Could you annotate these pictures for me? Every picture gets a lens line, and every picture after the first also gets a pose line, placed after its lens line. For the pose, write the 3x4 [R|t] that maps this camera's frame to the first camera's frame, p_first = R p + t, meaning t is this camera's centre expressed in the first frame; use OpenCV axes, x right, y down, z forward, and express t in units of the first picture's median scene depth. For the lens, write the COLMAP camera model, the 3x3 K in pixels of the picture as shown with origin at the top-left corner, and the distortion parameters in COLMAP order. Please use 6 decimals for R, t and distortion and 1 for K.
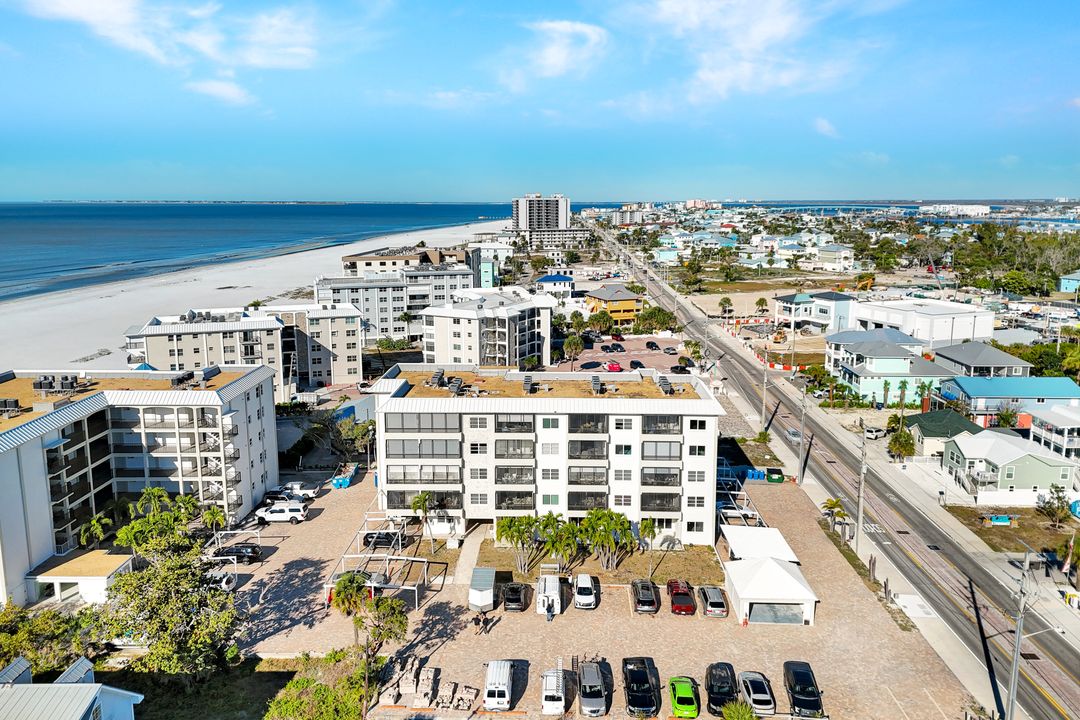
lens RADIAL K [[793.8, 0, 540.0], [0, 793.8, 336.4], [0, 0, 1]] dist [0.102317, -0.079690]
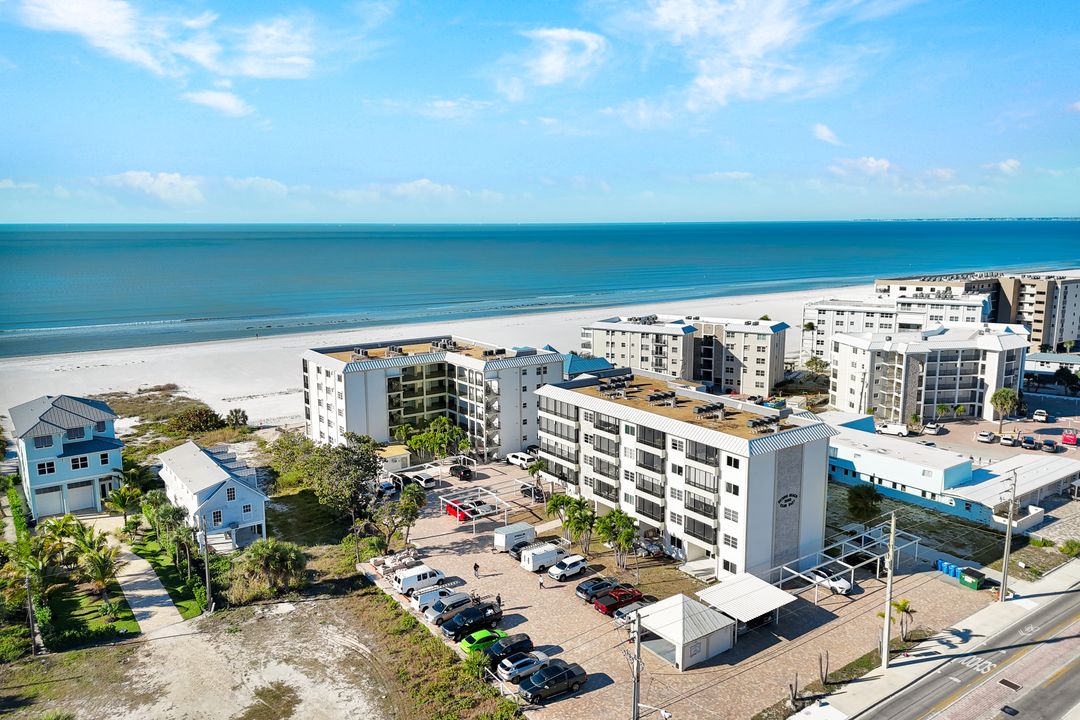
lens RADIAL K [[793.8, 0, 540.0], [0, 793.8, 360.0], [0, 0, 1]] dist [0.115338, -0.132696]
pose [[0.609591, 0.137152, -0.780761, 0.783673], [-0.131436, 0.988774, 0.071072, -0.050215], [0.781744, 0.059295, 0.620774, 0.200049]]
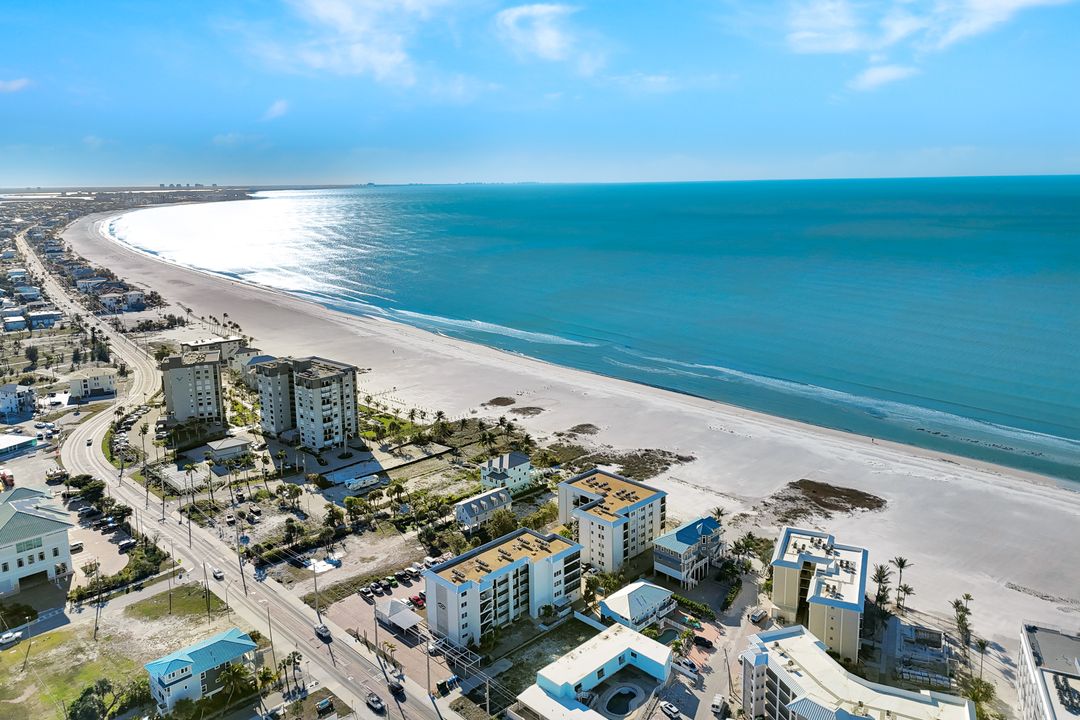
lens RADIAL K [[793.8, 0, 540.0], [0, 793.8, 336.4], [0, 0, 1]] dist [0.102317, -0.079690]
pose [[-0.685537, 0.151147, -0.712175, 1.572025], [-0.110358, 0.945335, 0.306861, -1.336898], [0.719625, 0.288958, -0.631382, 2.511166]]
